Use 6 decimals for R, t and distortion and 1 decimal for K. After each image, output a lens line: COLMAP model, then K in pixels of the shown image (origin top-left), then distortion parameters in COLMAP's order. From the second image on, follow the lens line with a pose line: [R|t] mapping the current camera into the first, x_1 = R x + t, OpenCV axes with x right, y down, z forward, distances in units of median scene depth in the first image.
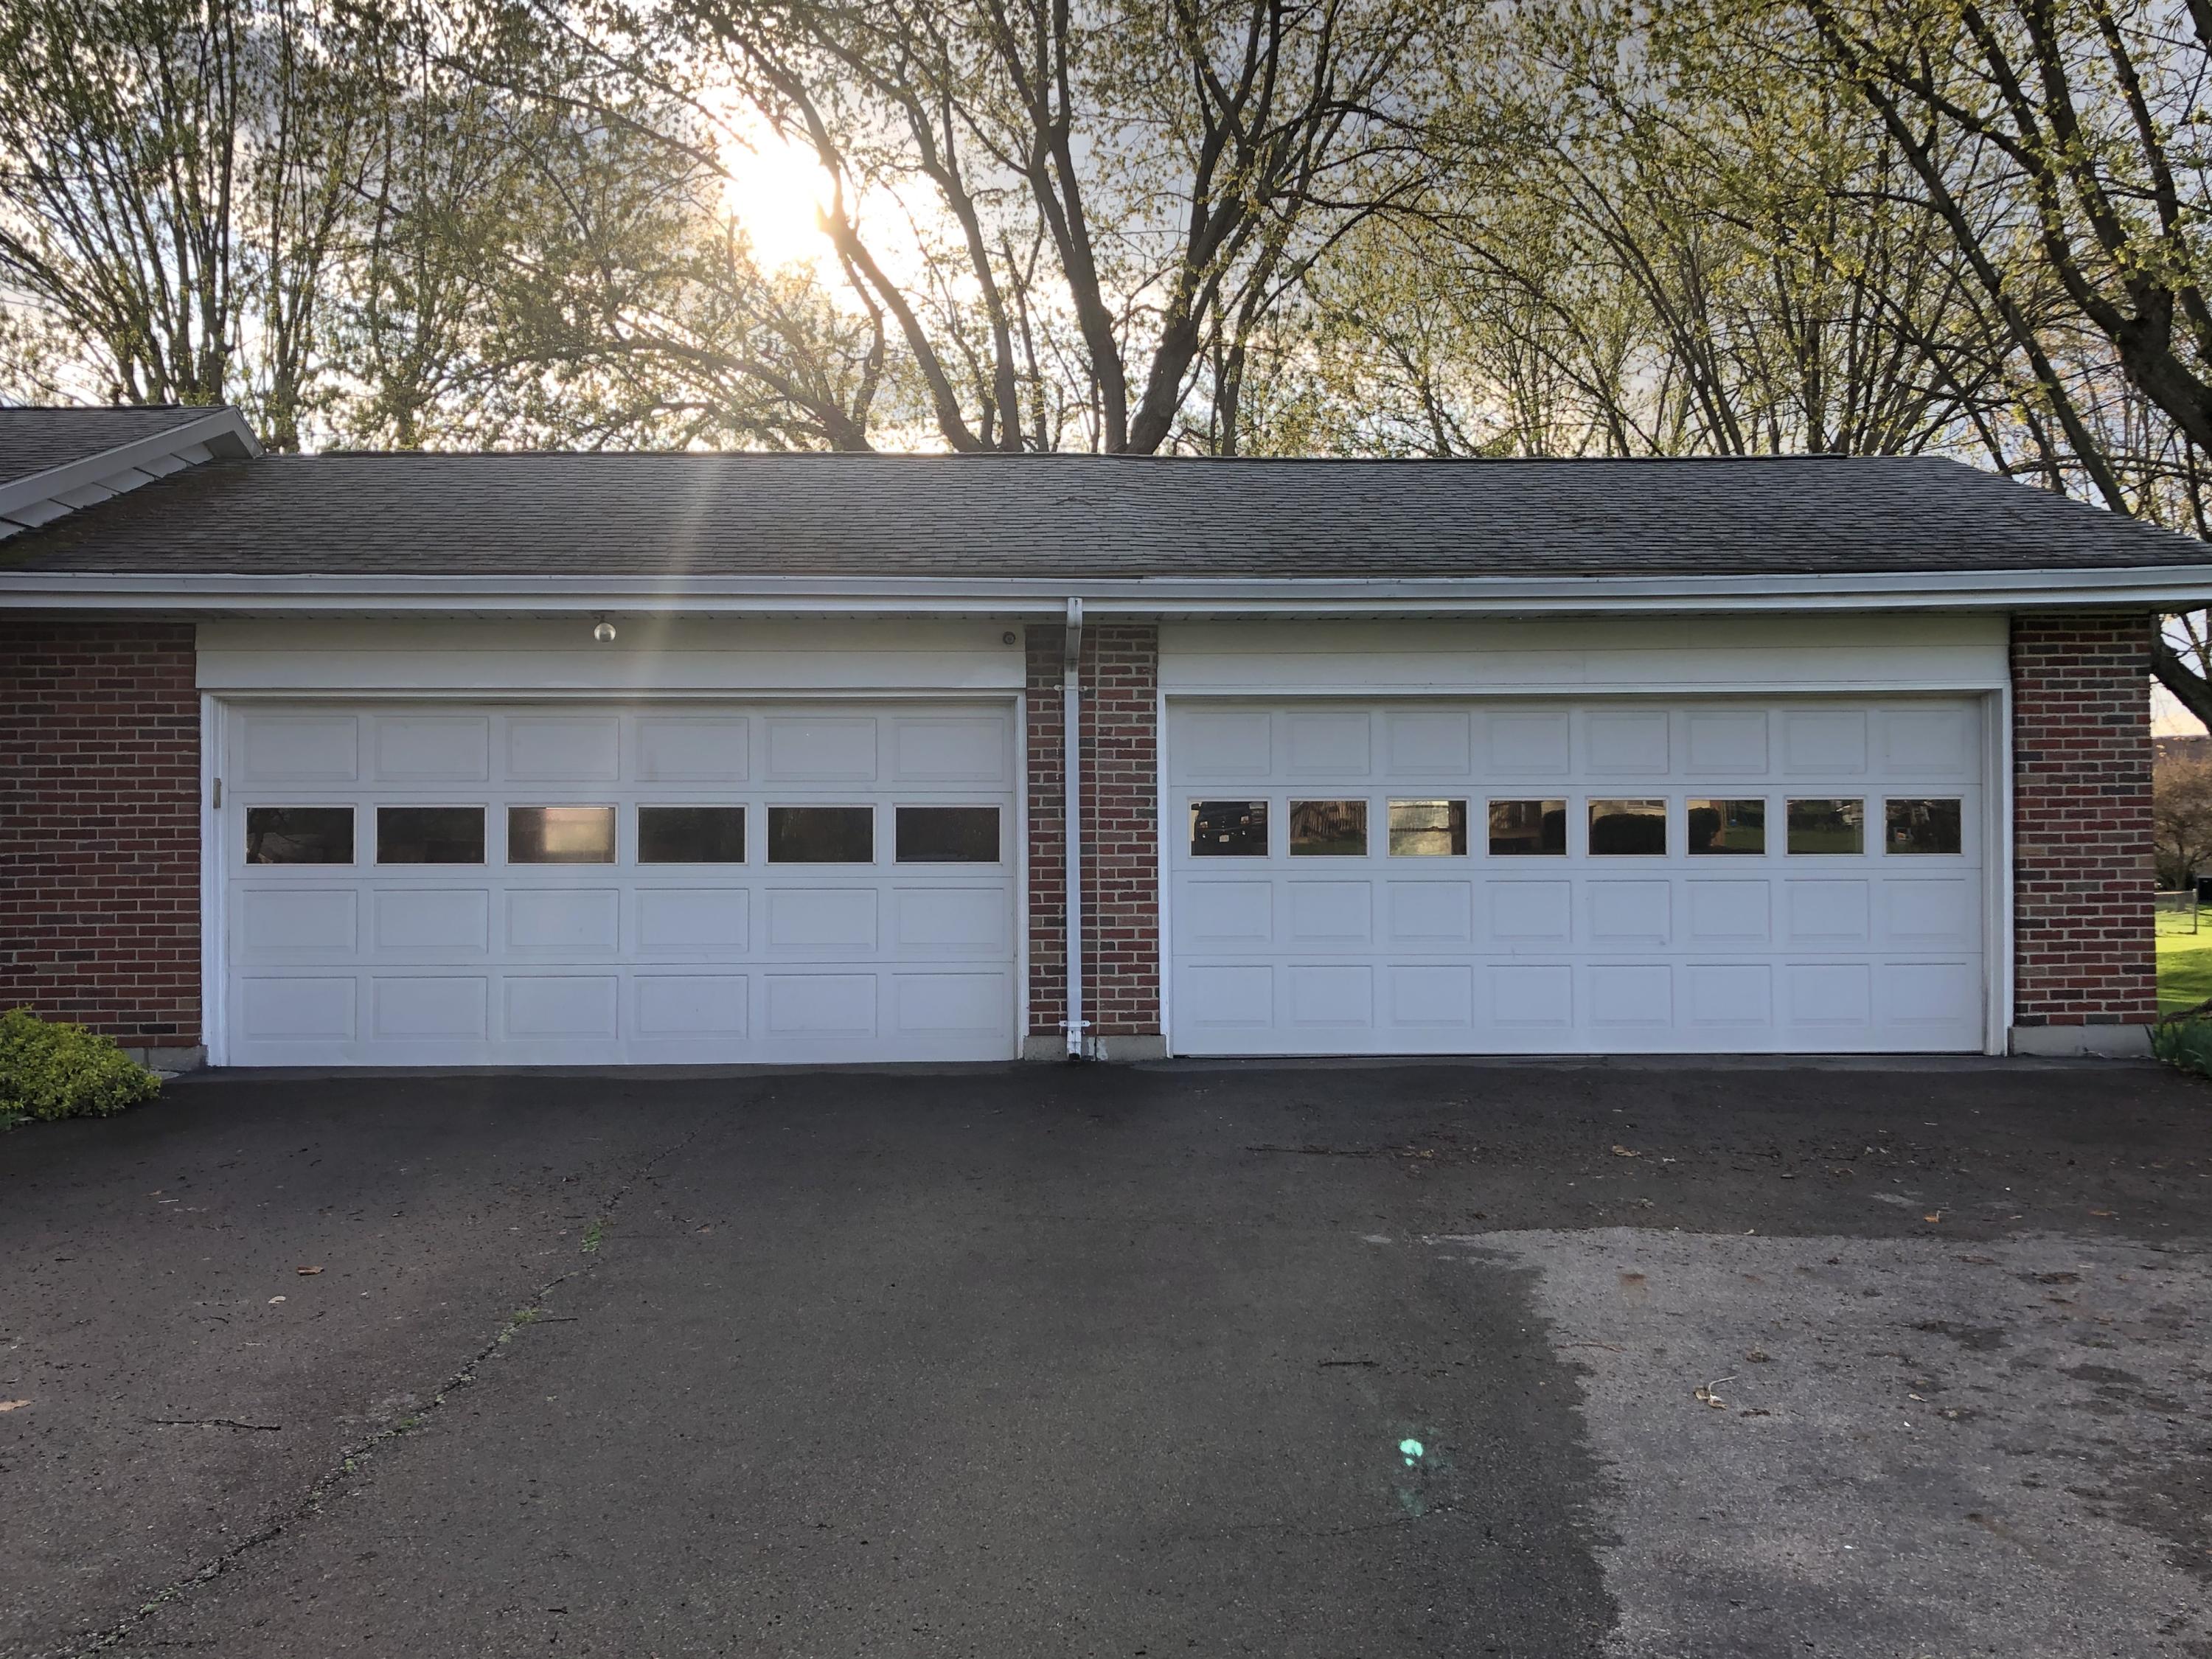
lens RADIAL K [[2166.6, 0, 1106.0], [0, 2166.6, 829.5], [0, 0, 1]] dist [0.065800, -0.274838]
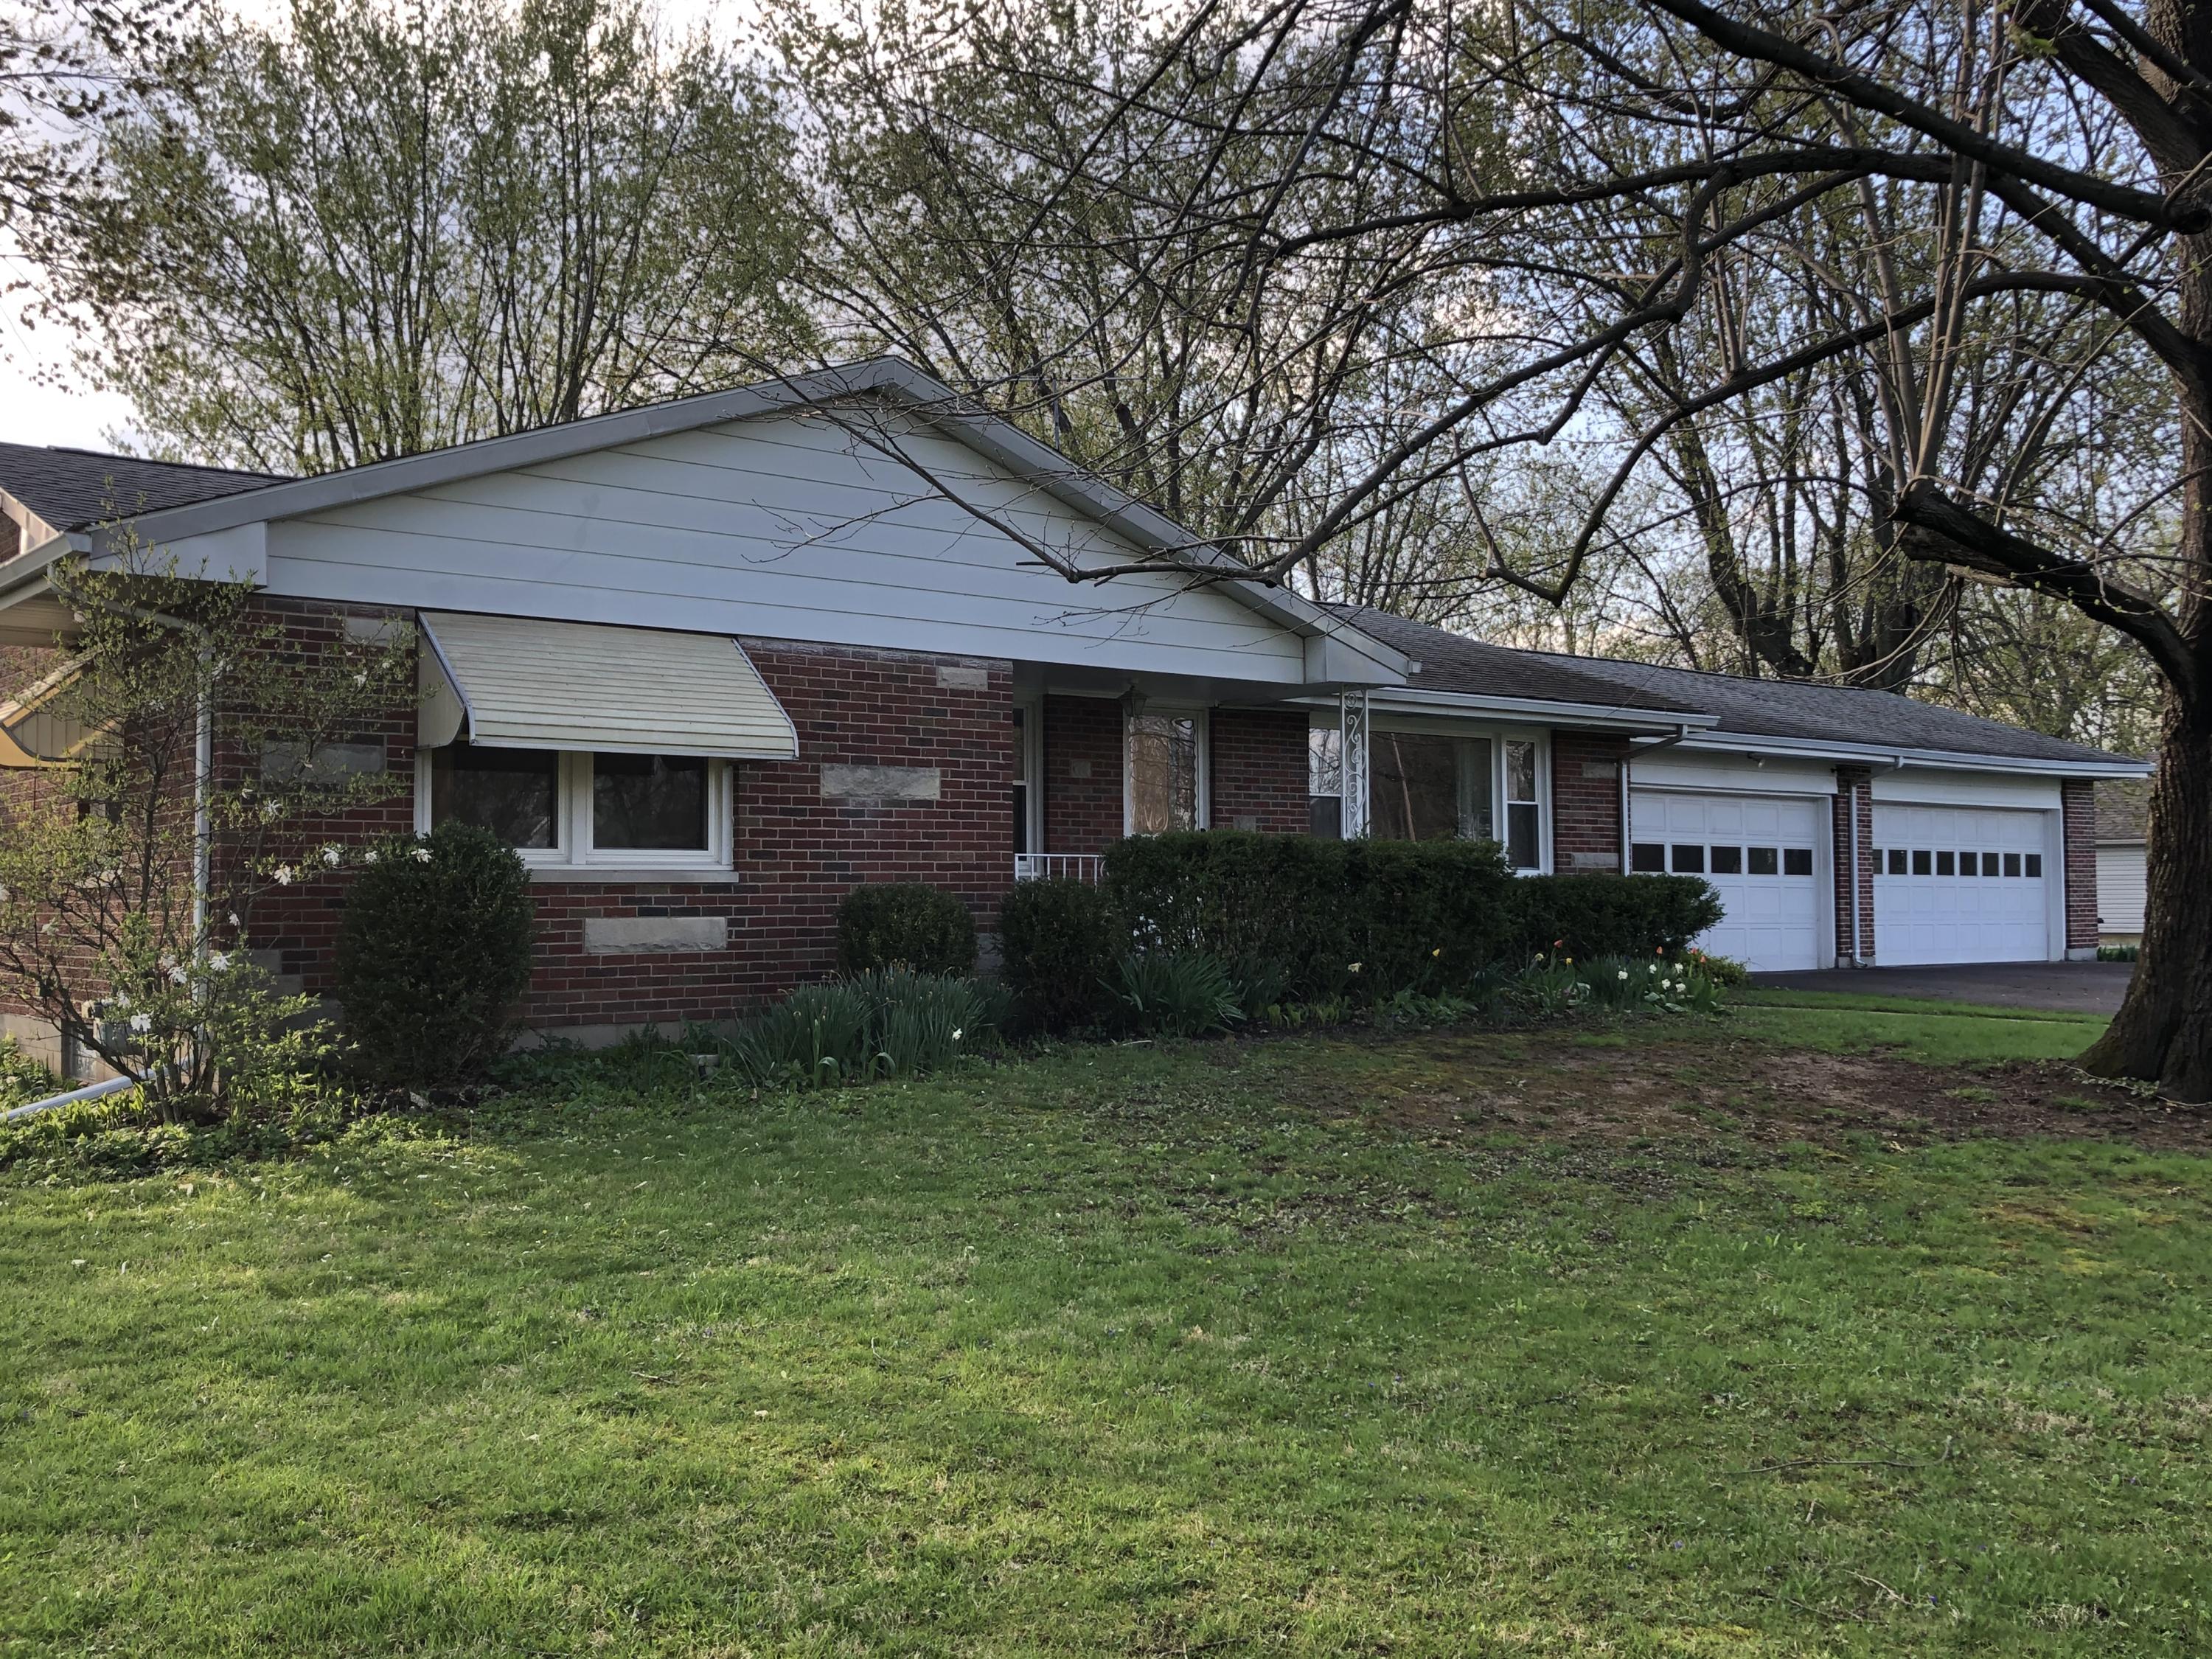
lens RADIAL K [[2166.6, 0, 1106.0], [0, 2166.6, 829.5], [0, 0, 1]] dist [0.065800, -0.274838]
pose [[0.782576, 0.027194, 0.621961, -1.928427], [-0.024994, 0.999612, -0.012257, 0.013843], [-0.622054, -0.005953, 0.782952, -0.228029]]
